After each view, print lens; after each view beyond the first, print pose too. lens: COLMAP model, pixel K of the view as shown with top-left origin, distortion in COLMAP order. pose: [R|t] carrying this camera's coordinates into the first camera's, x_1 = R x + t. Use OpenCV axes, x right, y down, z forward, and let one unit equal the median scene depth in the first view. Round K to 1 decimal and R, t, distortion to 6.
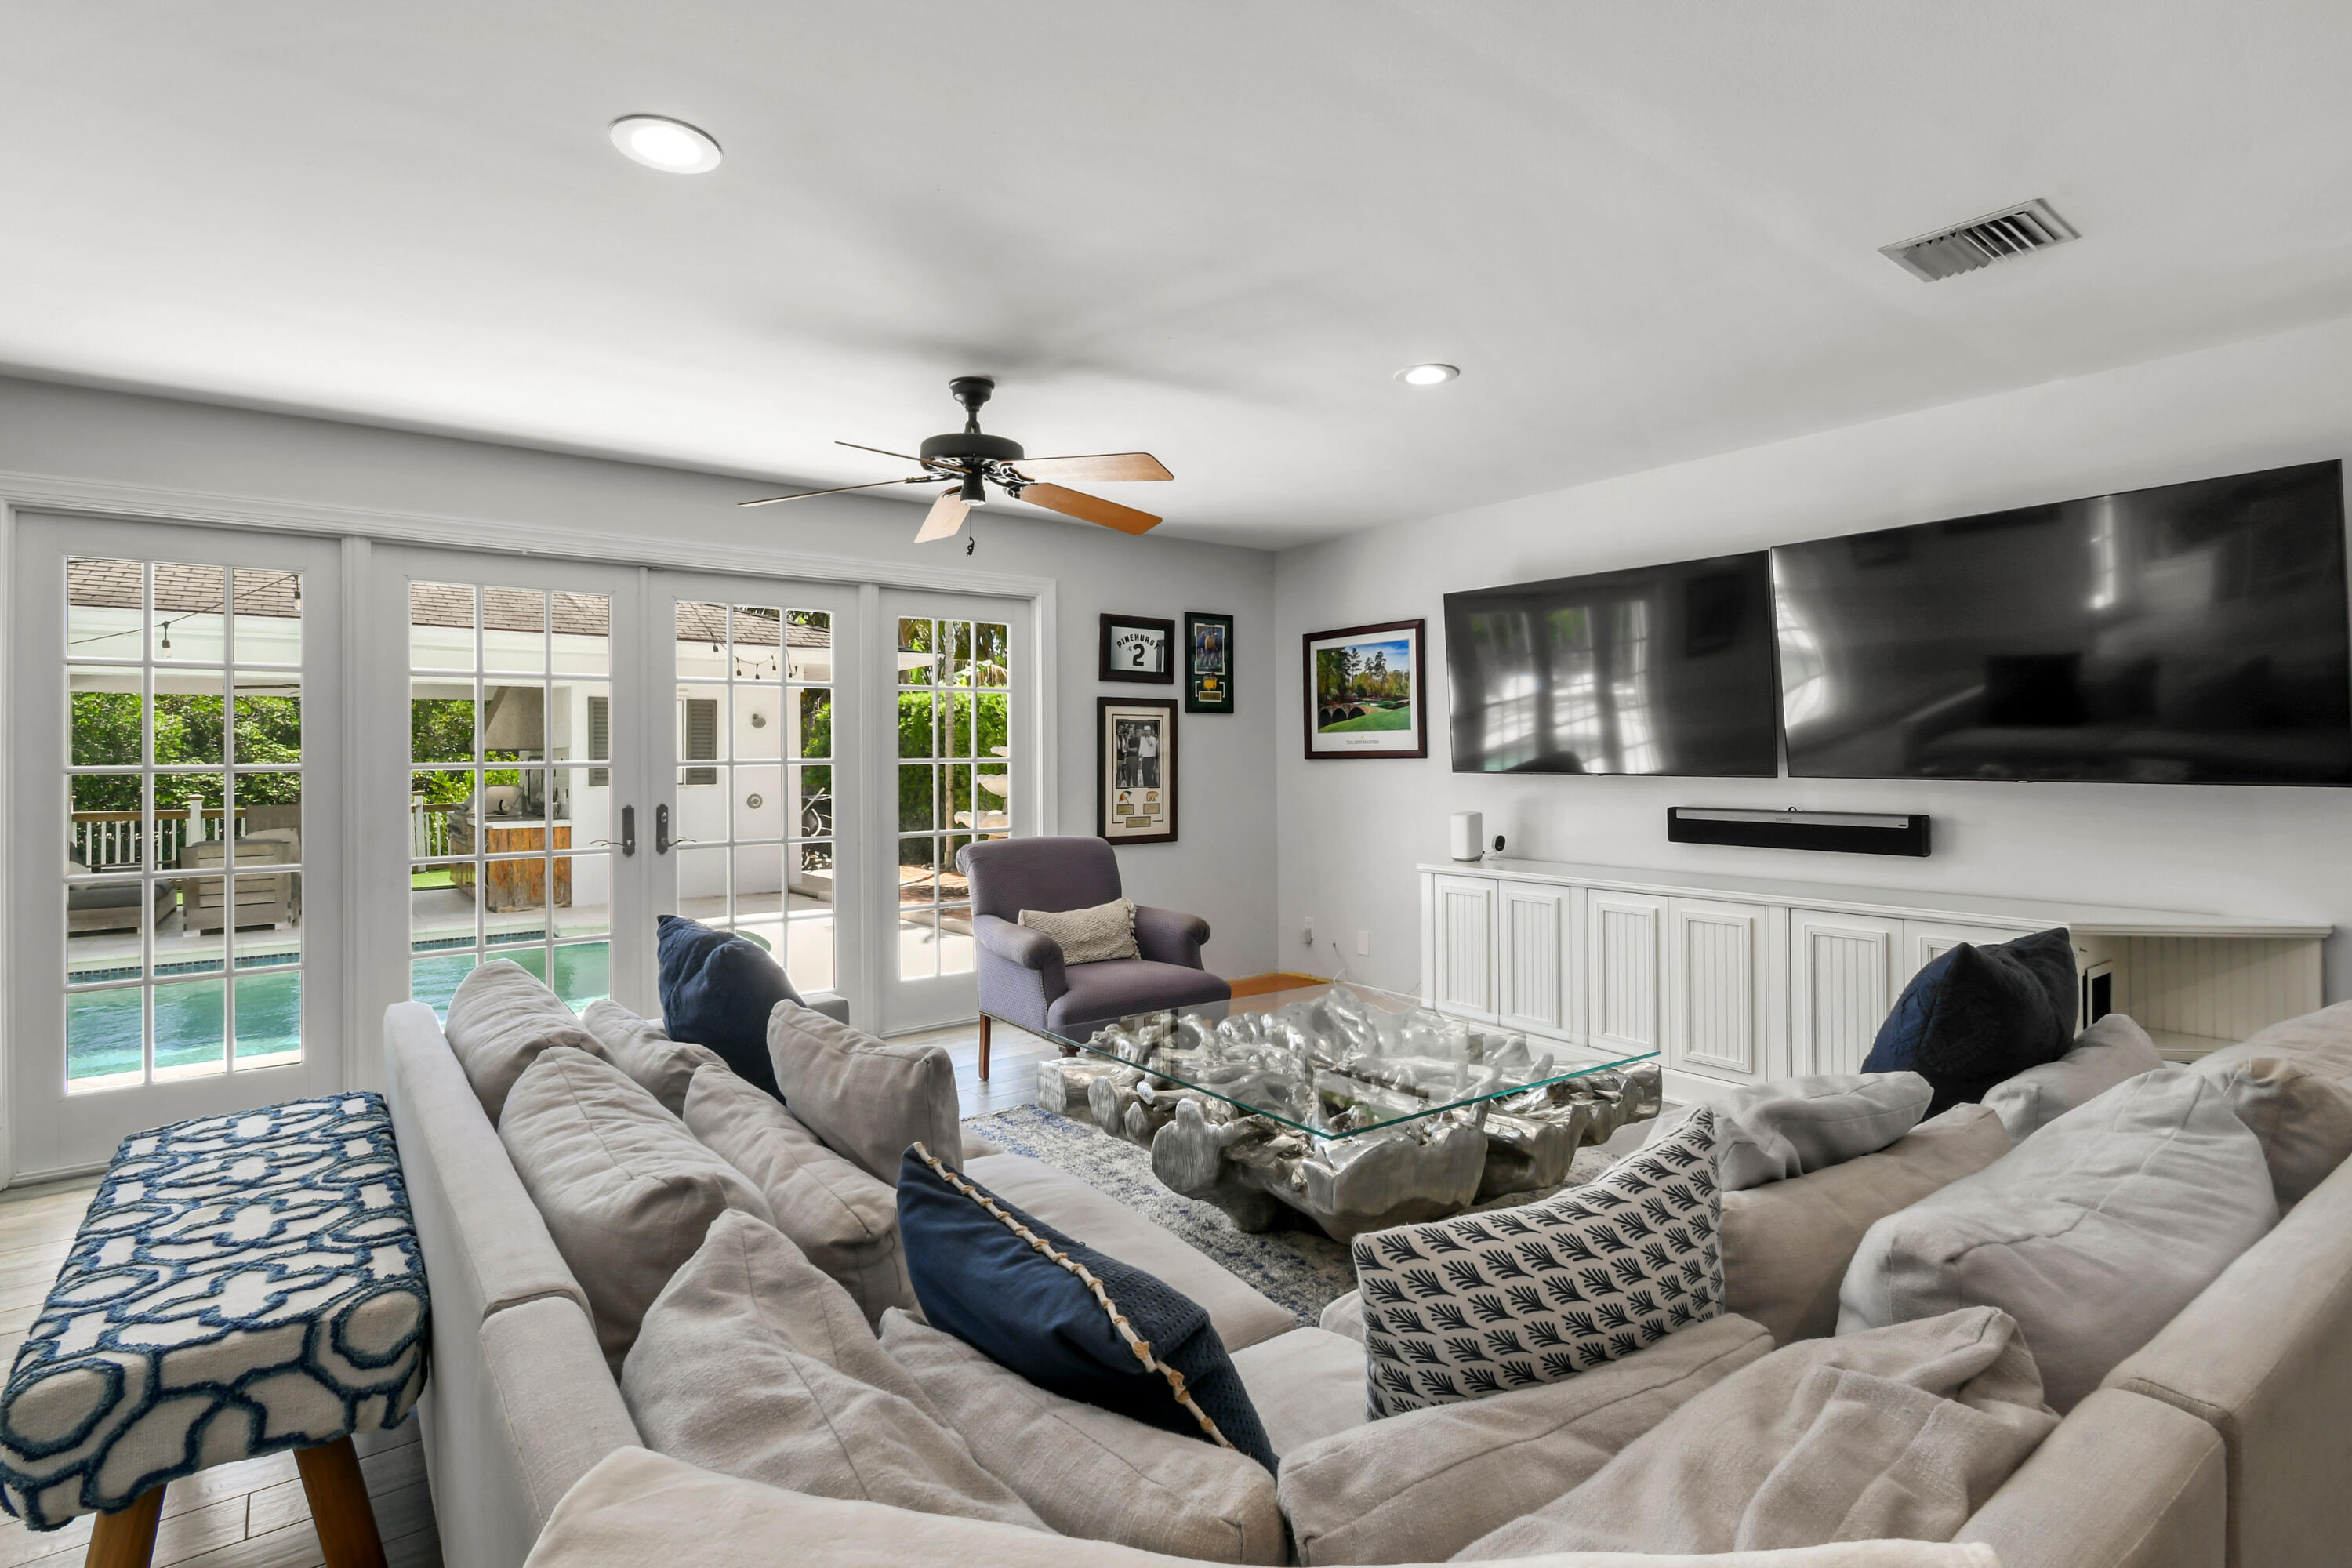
lens RADIAL K [[1131.4, 0, 1173.8], [0, 1131.4, 750.2], [0, 0, 1]] dist [0.001447, -0.000114]
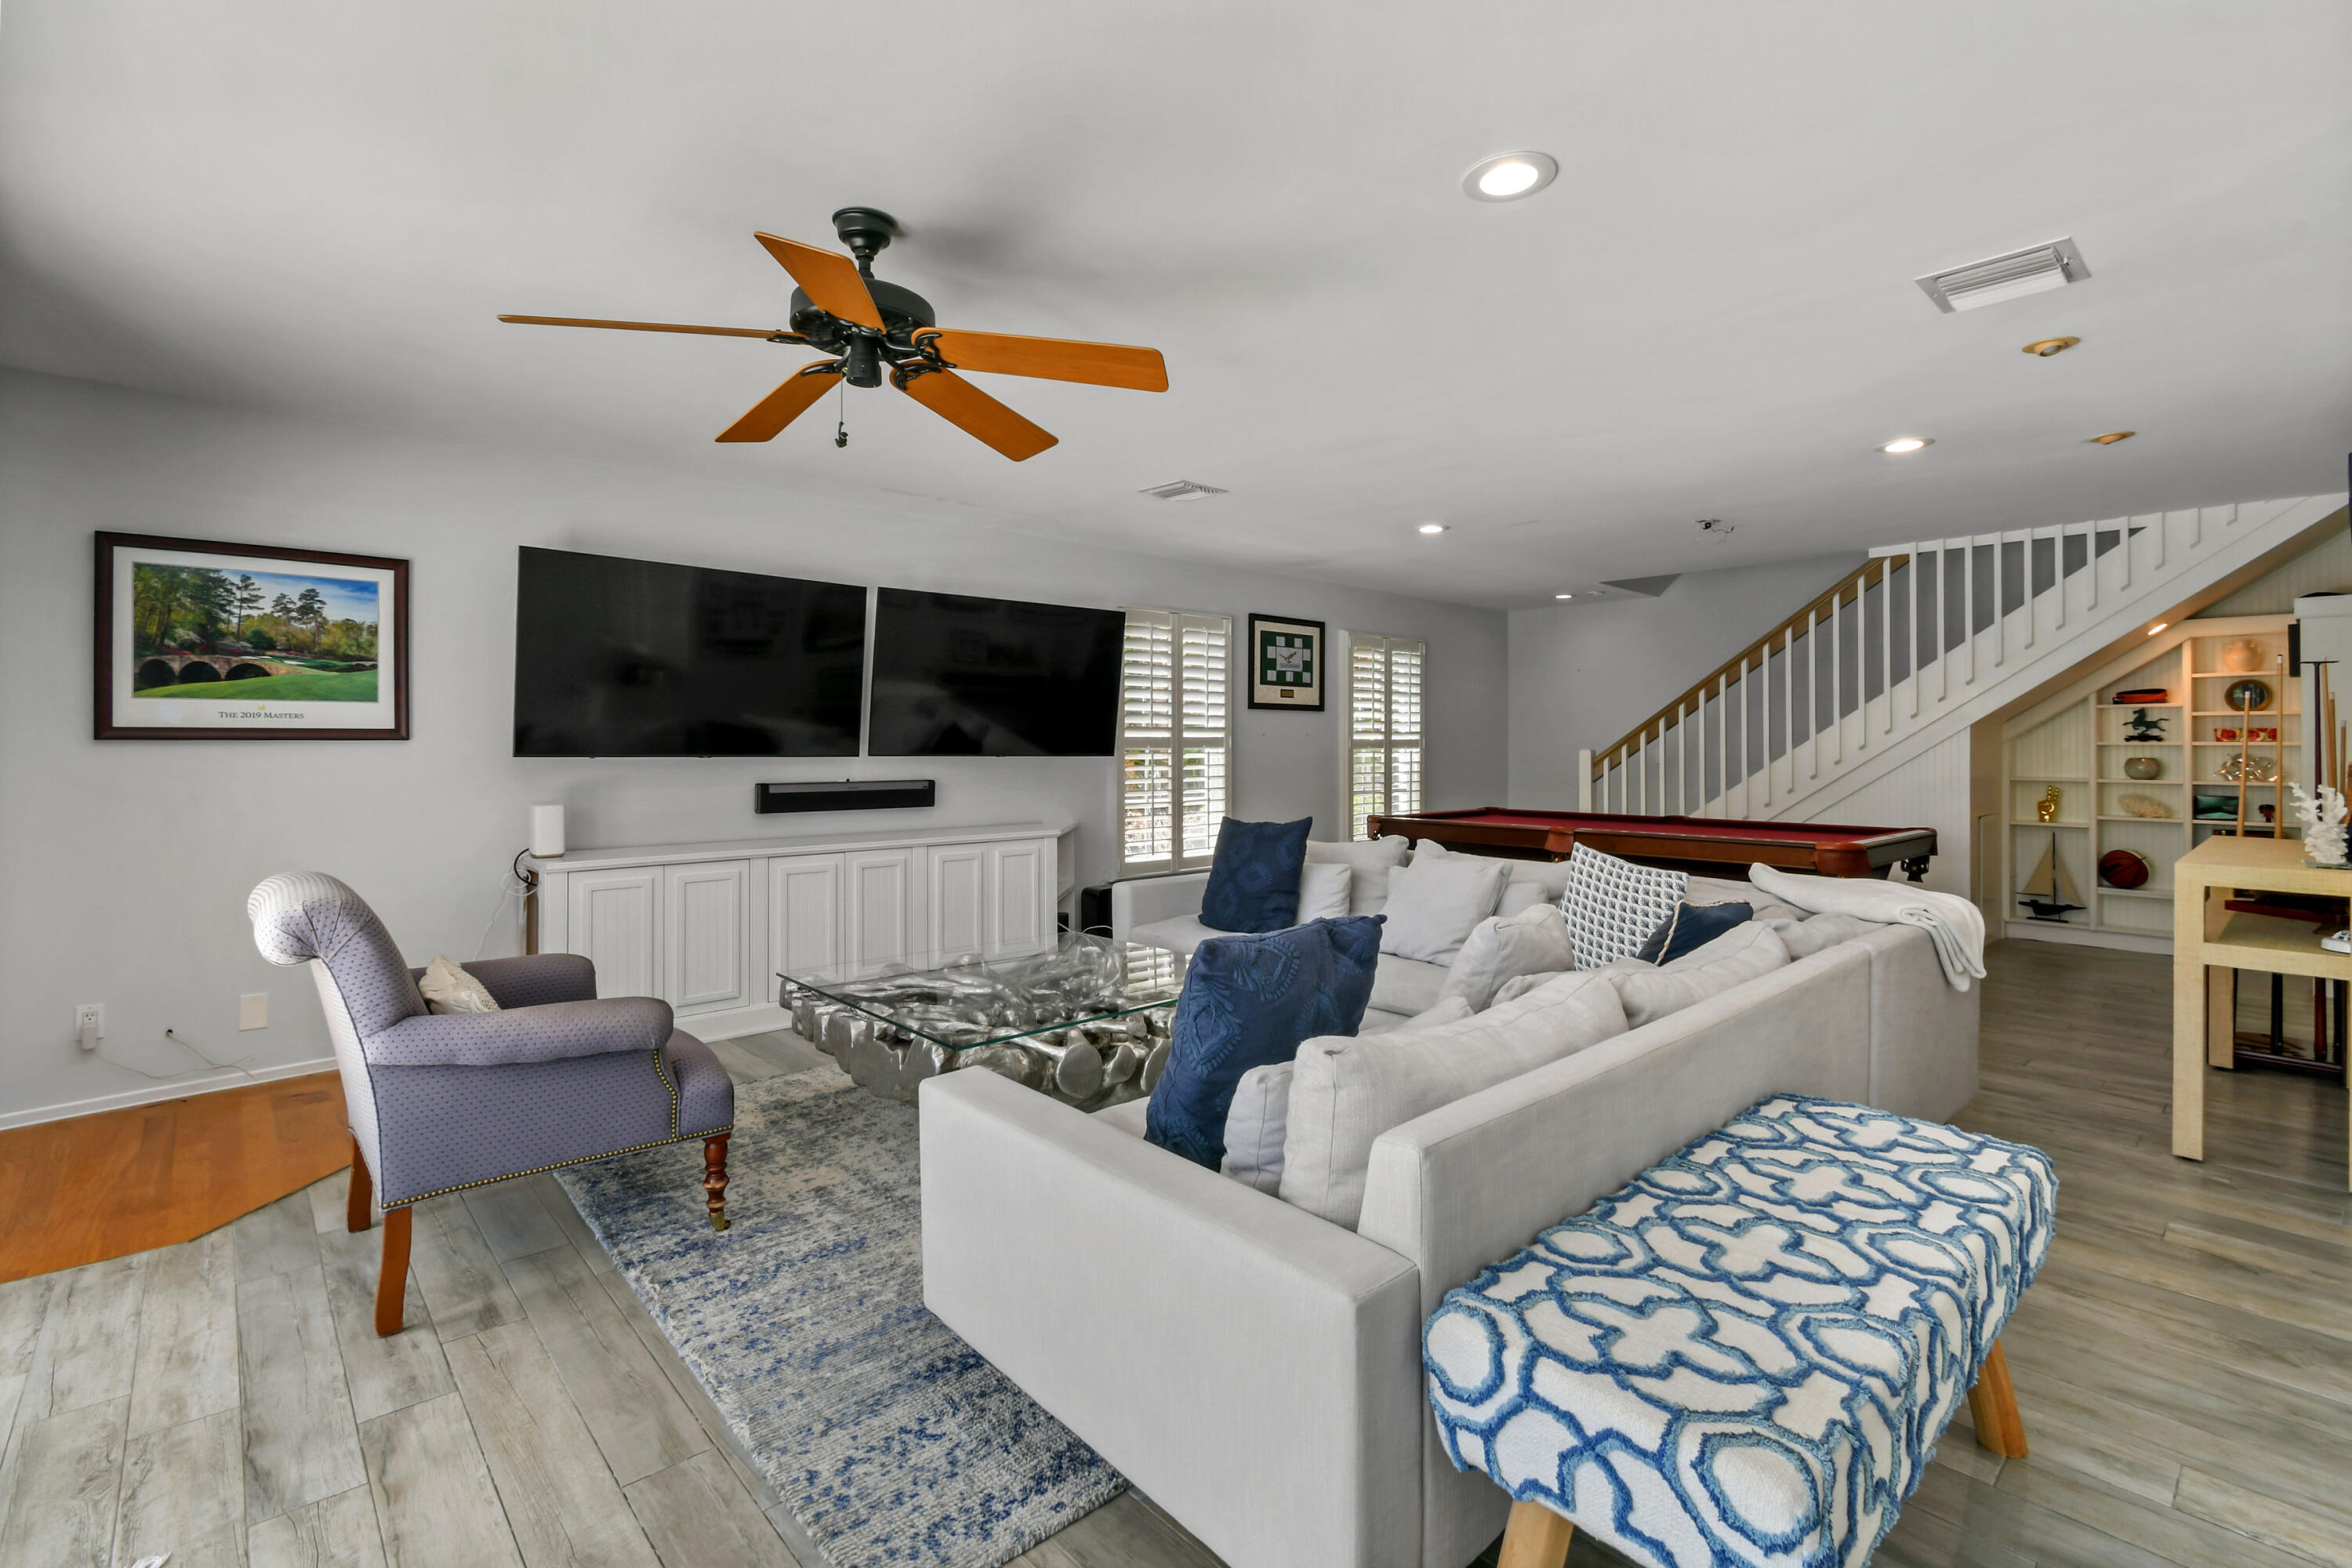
lens RADIAL K [[1042.3, 0, 1201.2], [0, 1042.3, 734.3], [0, 0, 1]] dist [0.002043, -0.000932]
pose [[-0.091457, 0.020483, 0.995598, -0.615425], [-0.003202, 0.999777, -0.020863, 0.018652], [-0.995804, -0.005096, -0.091371, 0.595312]]
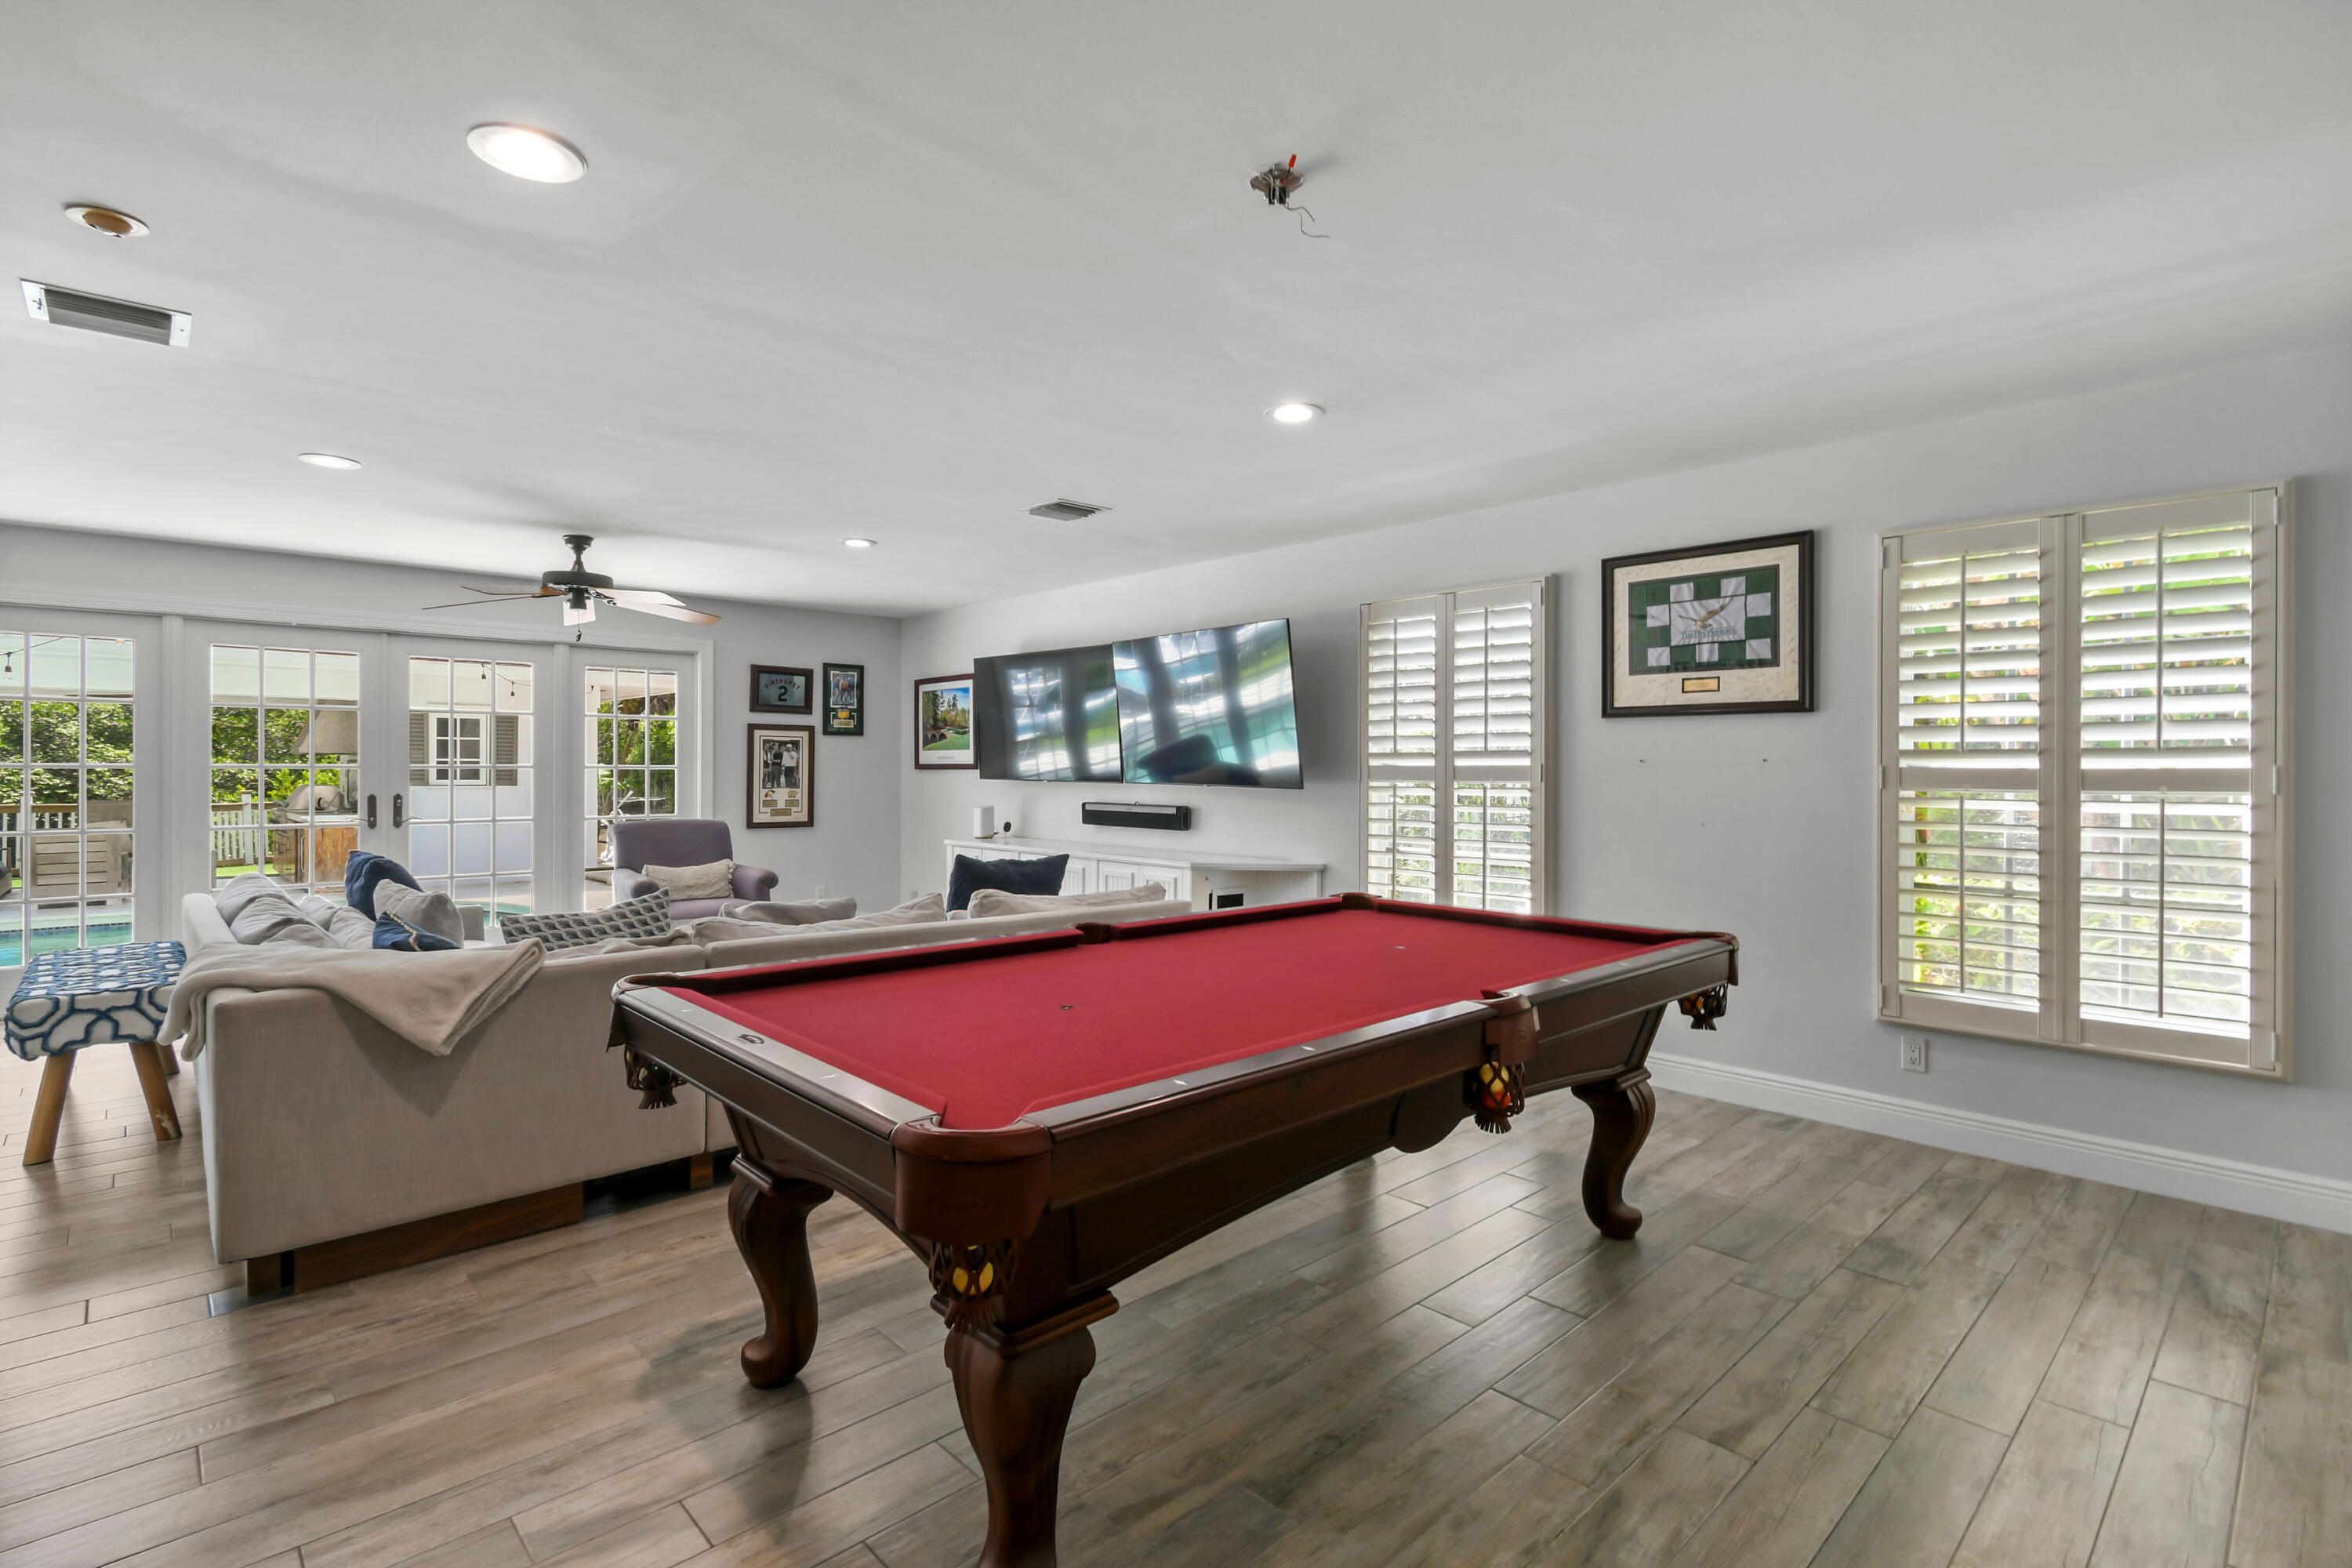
lens RADIAL K [[1102.8, 0, 1179.8], [0, 1102.8, 771.9], [0, 0, 1]] dist [-0.000459, -0.000052]
pose [[0.994411, 0.011293, 0.104975, 0.379210], [-0.012284, 0.999886, 0.008790, -0.006175], [-0.104864, -0.010030, 0.994436, -0.497341]]
